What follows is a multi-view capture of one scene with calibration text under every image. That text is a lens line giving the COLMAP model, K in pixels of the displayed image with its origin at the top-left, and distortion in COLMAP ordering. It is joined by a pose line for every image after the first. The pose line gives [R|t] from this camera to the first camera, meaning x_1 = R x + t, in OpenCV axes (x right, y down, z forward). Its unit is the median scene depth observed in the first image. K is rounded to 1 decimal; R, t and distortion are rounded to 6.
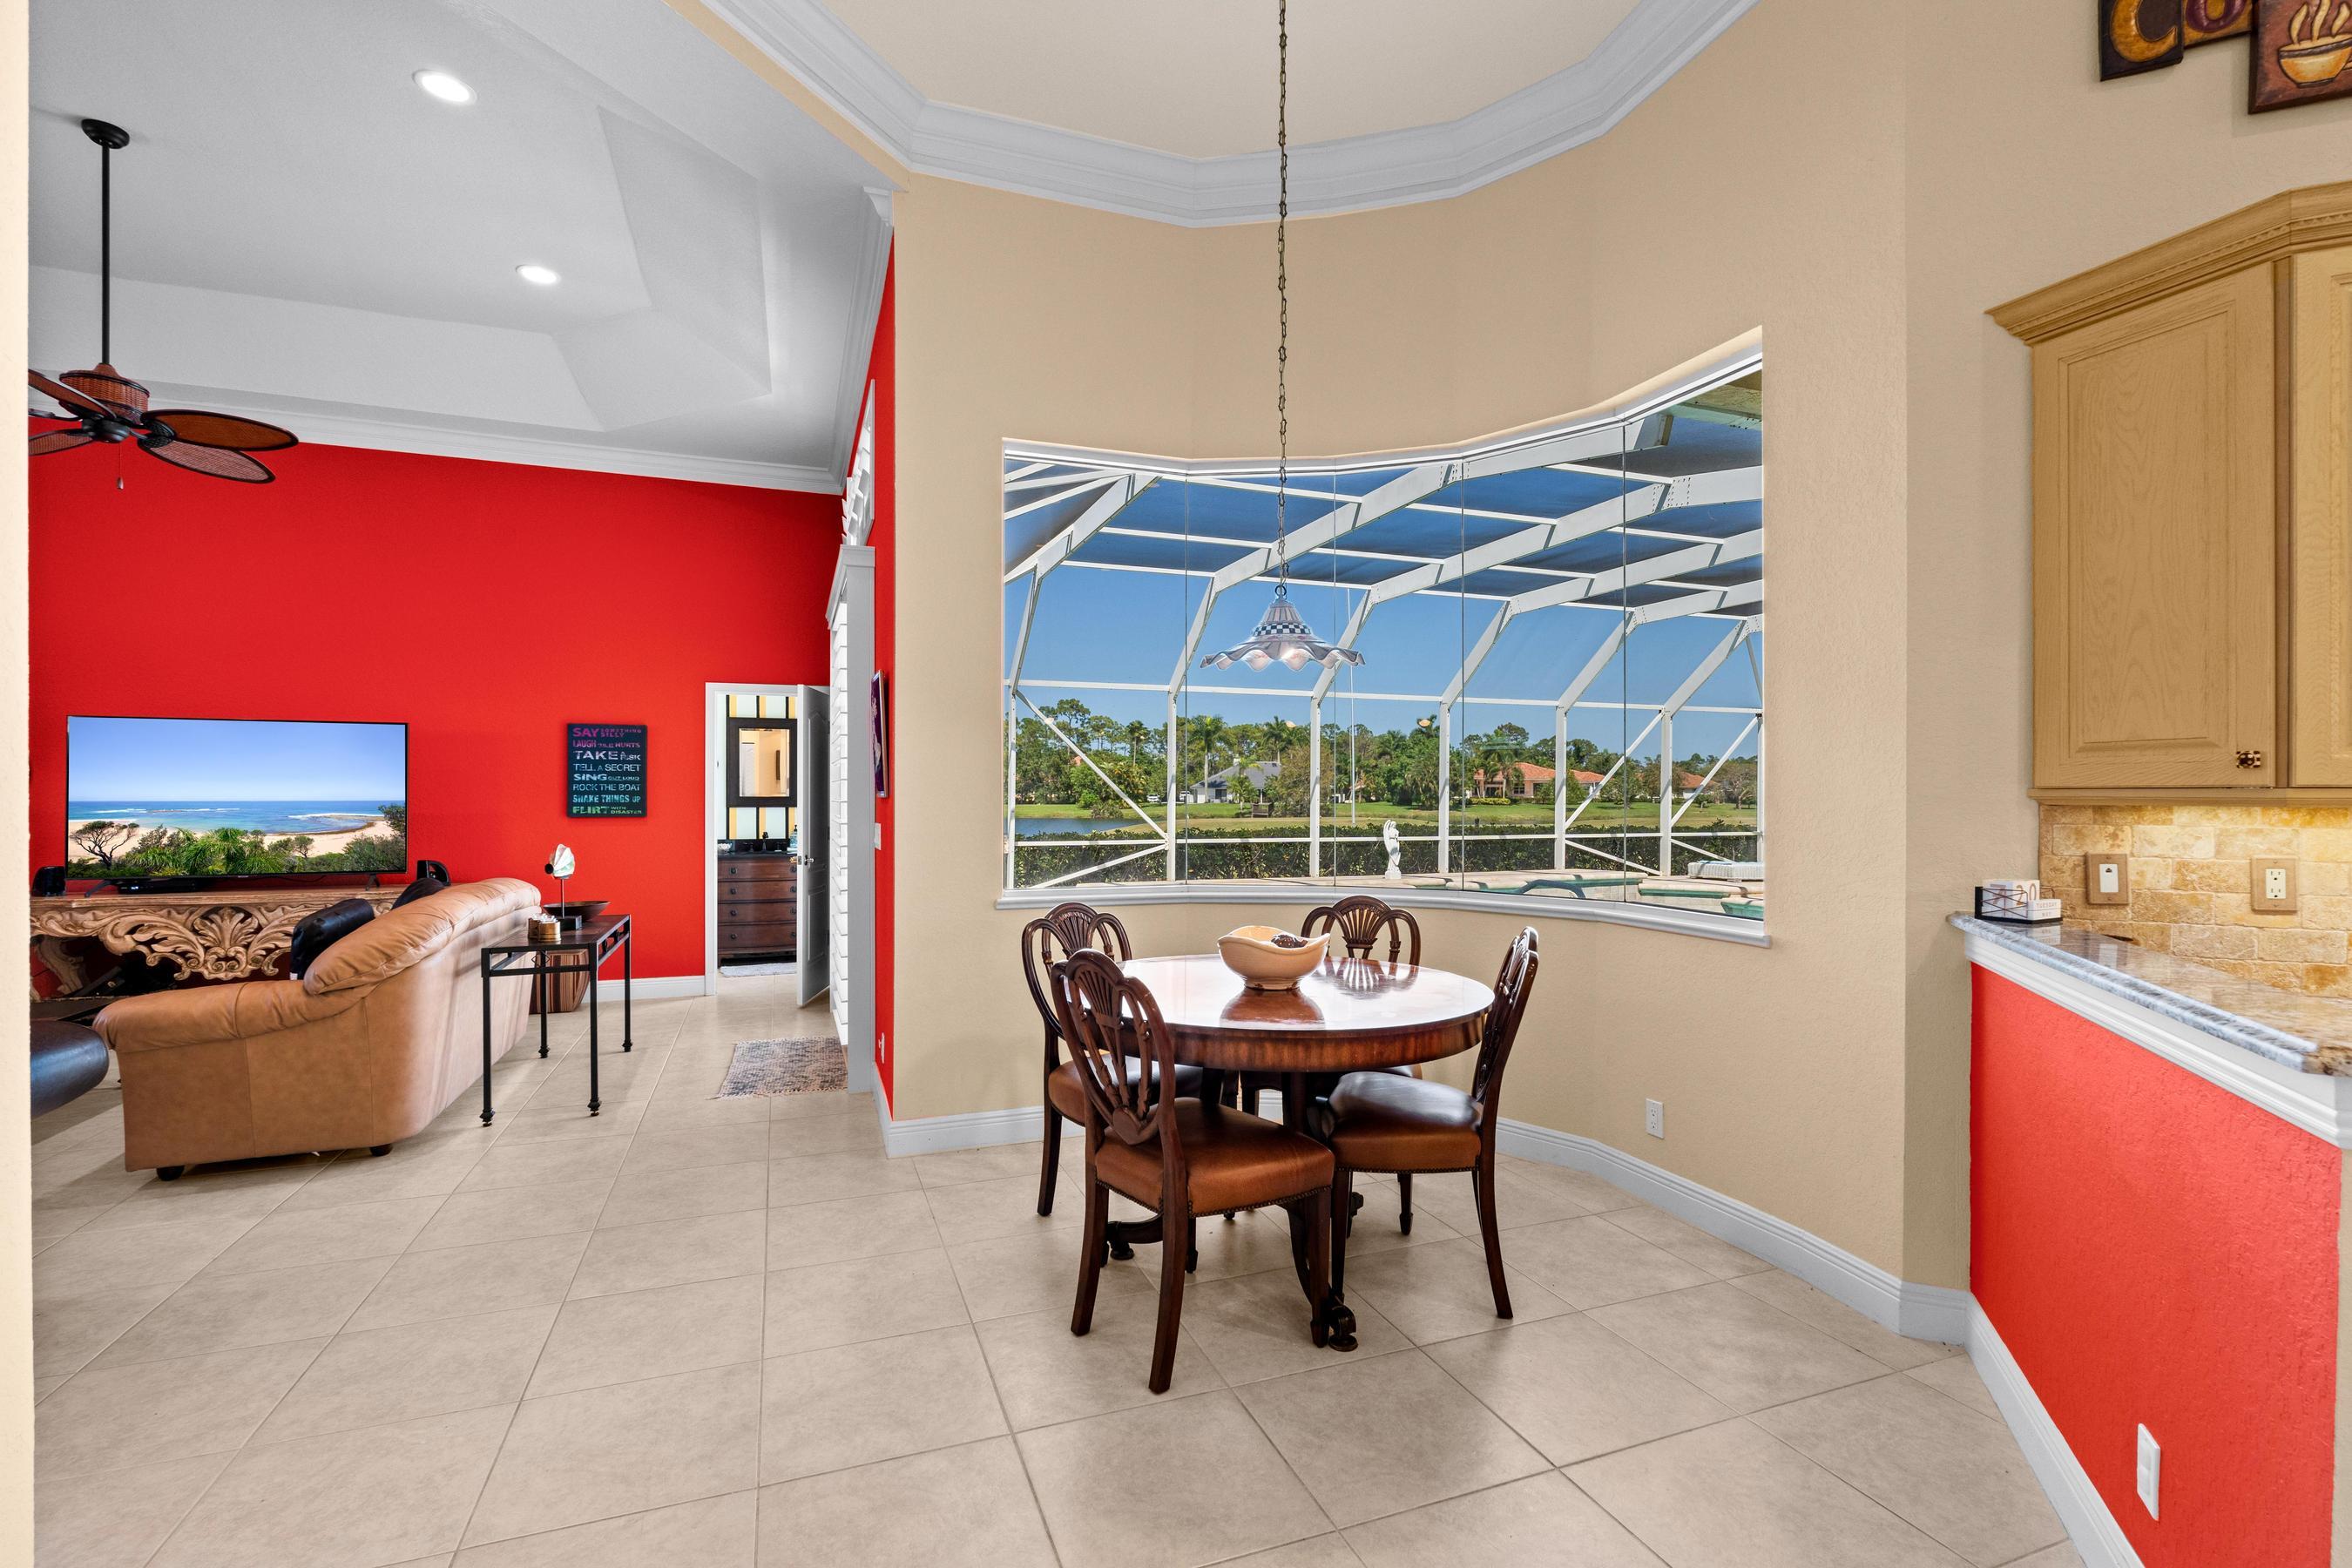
lens RADIAL K [[1066.7, 0, 1176.2], [0, 1066.7, 800.1], [0, 0, 1]] dist [-0.002905, -0.000680]
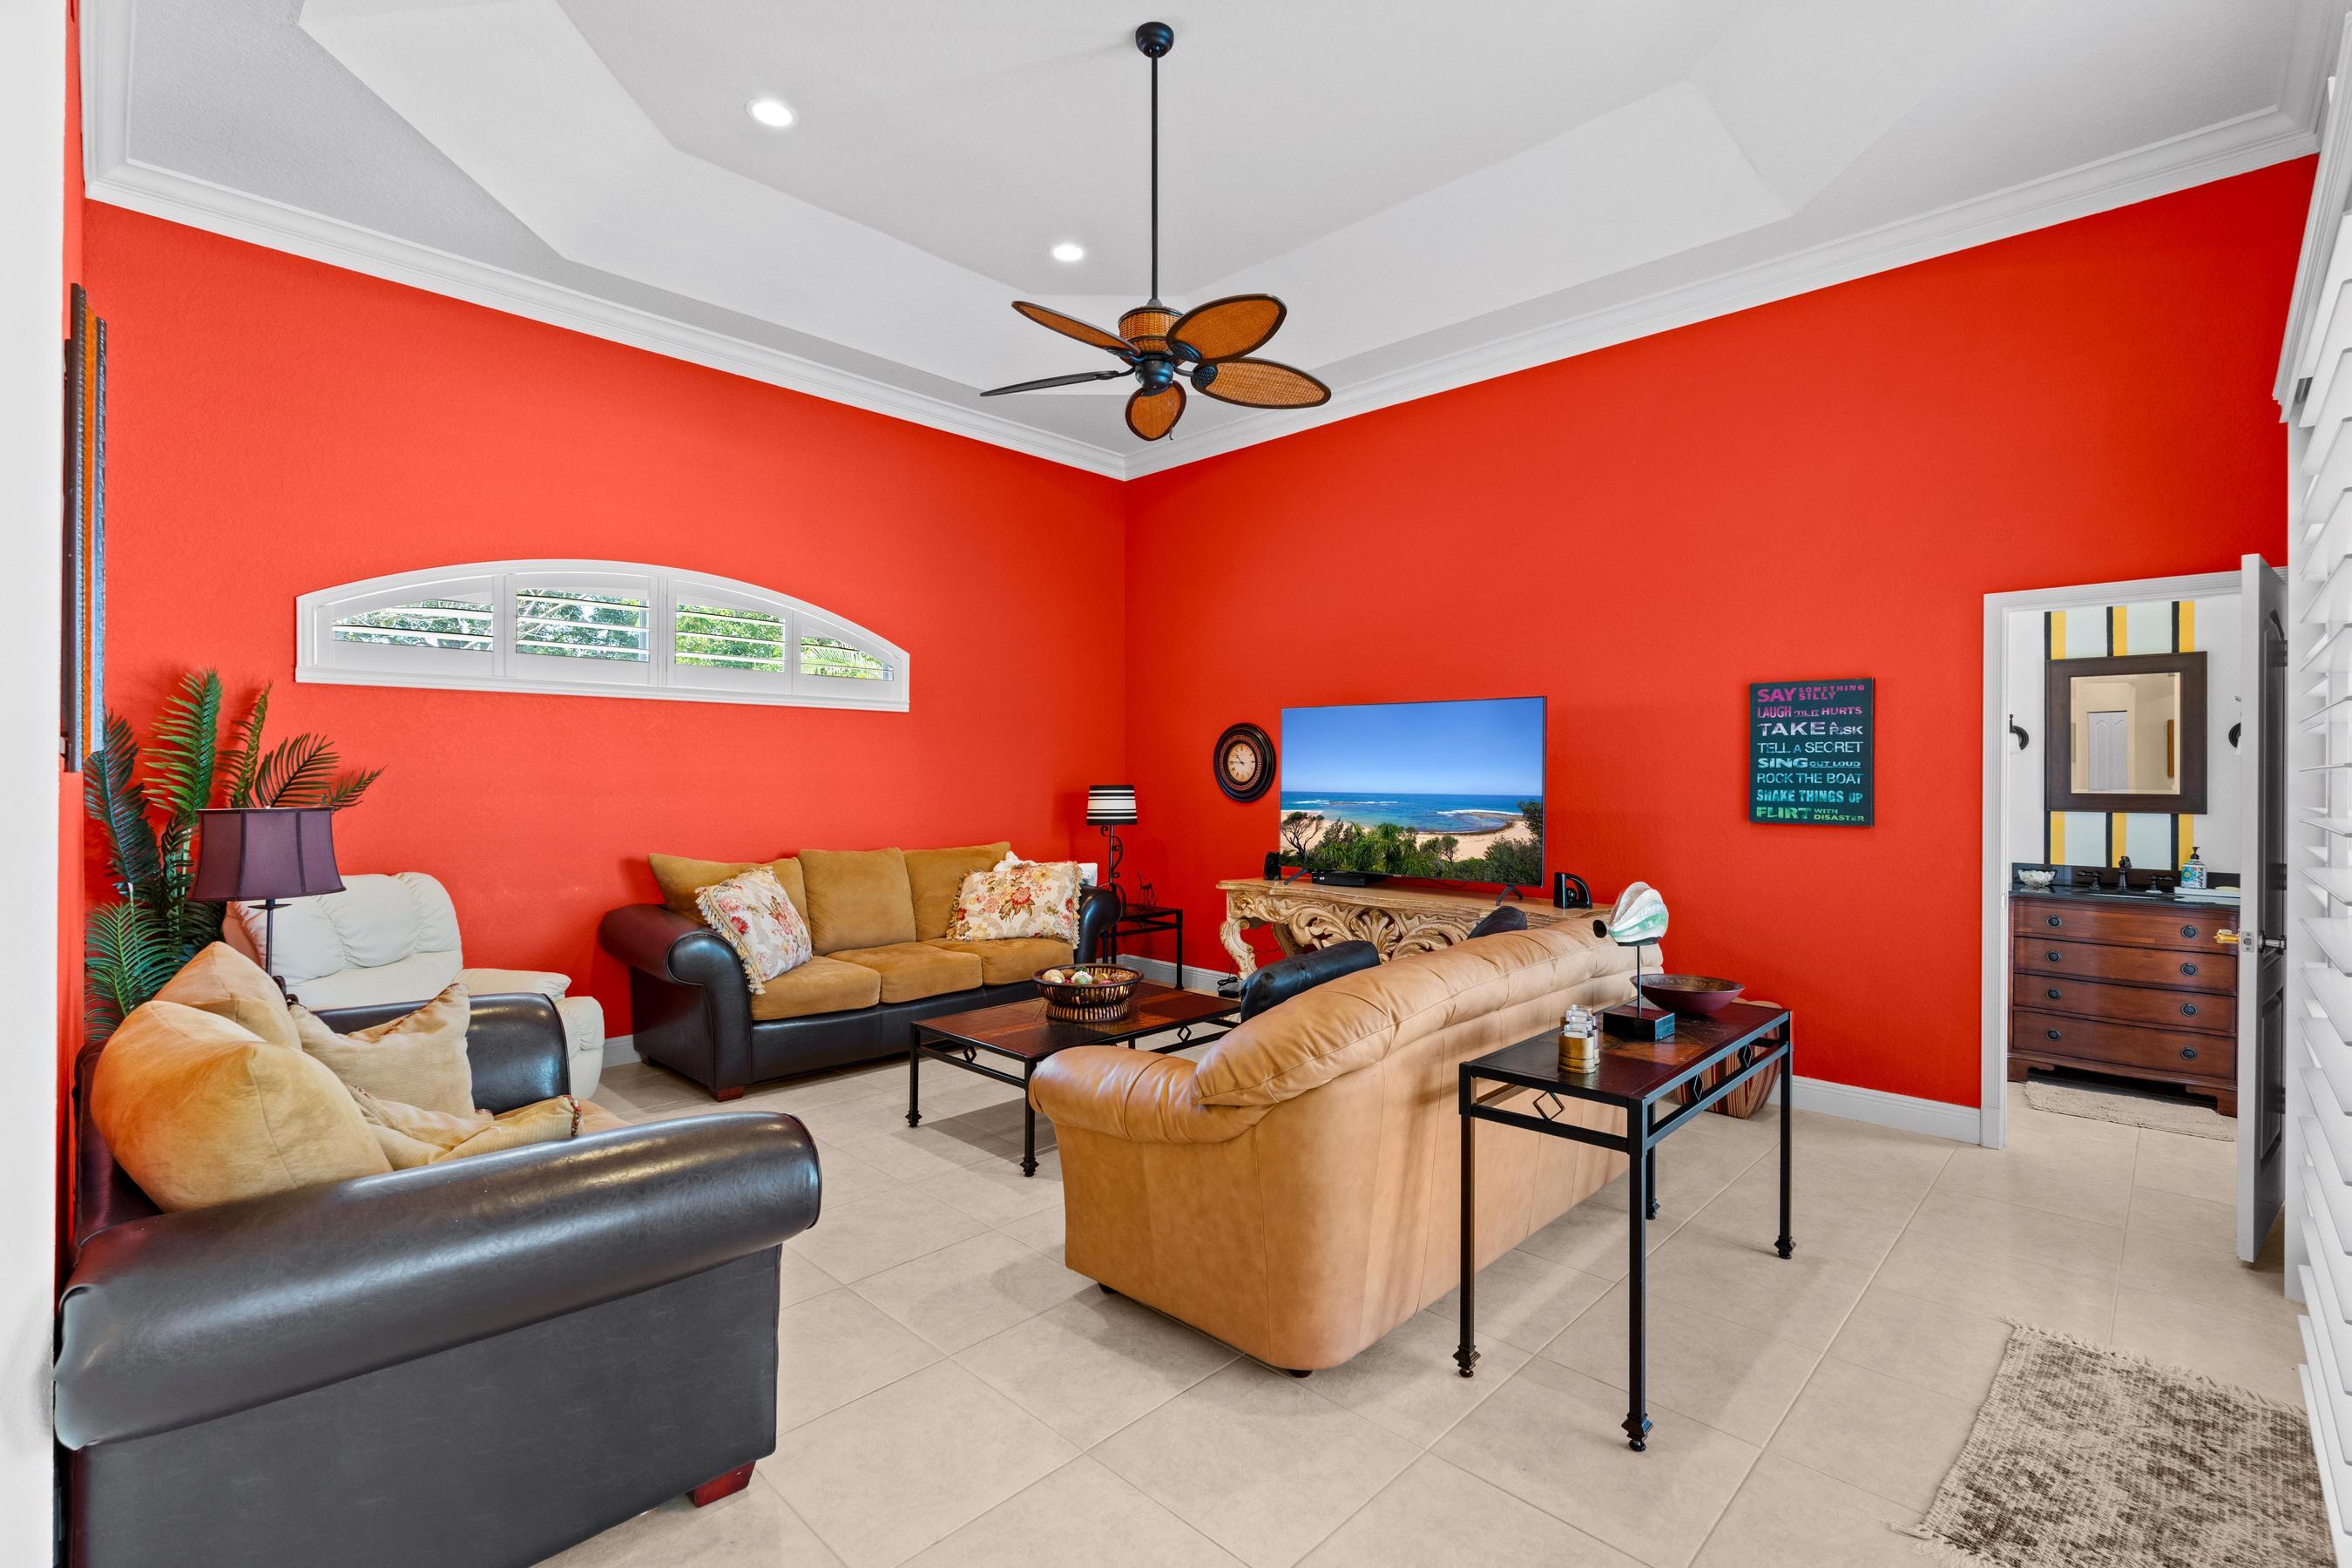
lens RADIAL K [[1051.9, 0, 1176.0], [0, 1051.9, 784.0], [0, 0, 1]] dist [-0.007605, -0.000343]
pose [[0.432873, 0.002313, -0.901452, -0.146898], [-0.006628, 0.999978, -0.000617, -0.006603], [0.901430, 0.006242, 0.432879, 0.432997]]
